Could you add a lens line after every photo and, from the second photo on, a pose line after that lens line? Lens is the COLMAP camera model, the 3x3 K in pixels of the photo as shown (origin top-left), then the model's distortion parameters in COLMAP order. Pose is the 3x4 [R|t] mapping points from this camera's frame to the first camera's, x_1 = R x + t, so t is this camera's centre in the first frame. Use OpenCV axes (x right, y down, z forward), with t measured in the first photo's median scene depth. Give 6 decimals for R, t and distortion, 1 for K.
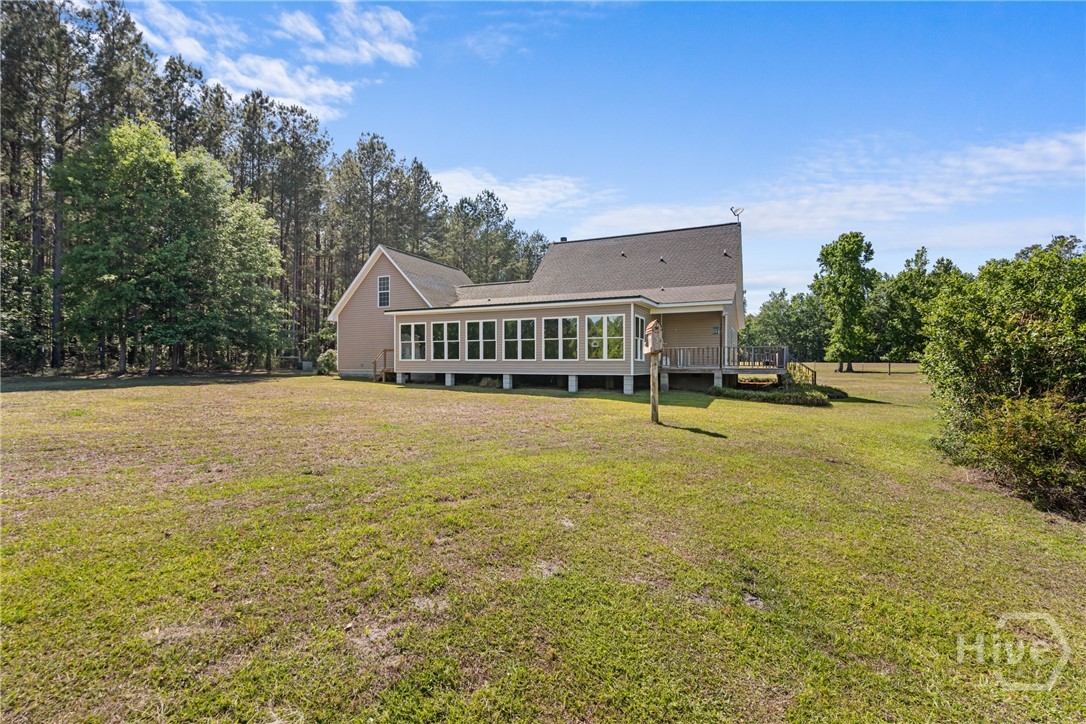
lens RADIAL K [[495.1, 0, 543.0], [0, 495.1, 362.0], [0, 0, 1]] dist [0.000306, 0.000333]
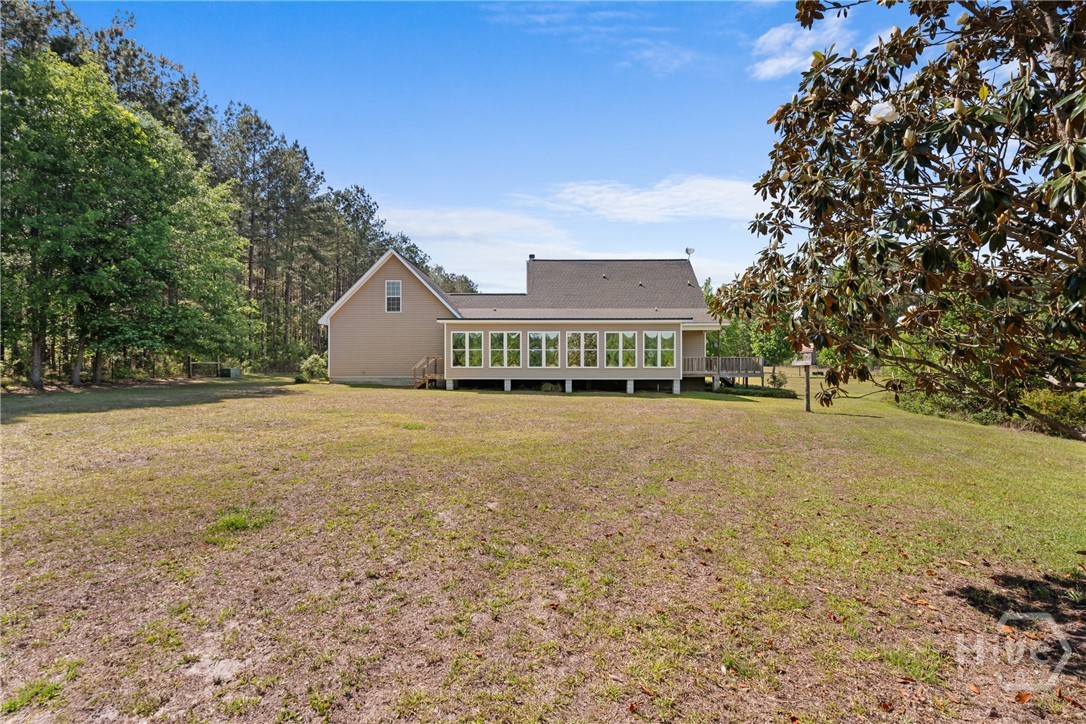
lens RADIAL K [[495.1, 0, 543.0], [0, 495.1, 362.0], [0, 0, 1]] dist [0.000306, 0.000333]
pose [[0.908875, 0.003638, 0.417052, -0.585202], [-0.000412, 0.999969, -0.007823, -0.006697], [-0.417068, 0.006938, 0.908849, -0.015170]]
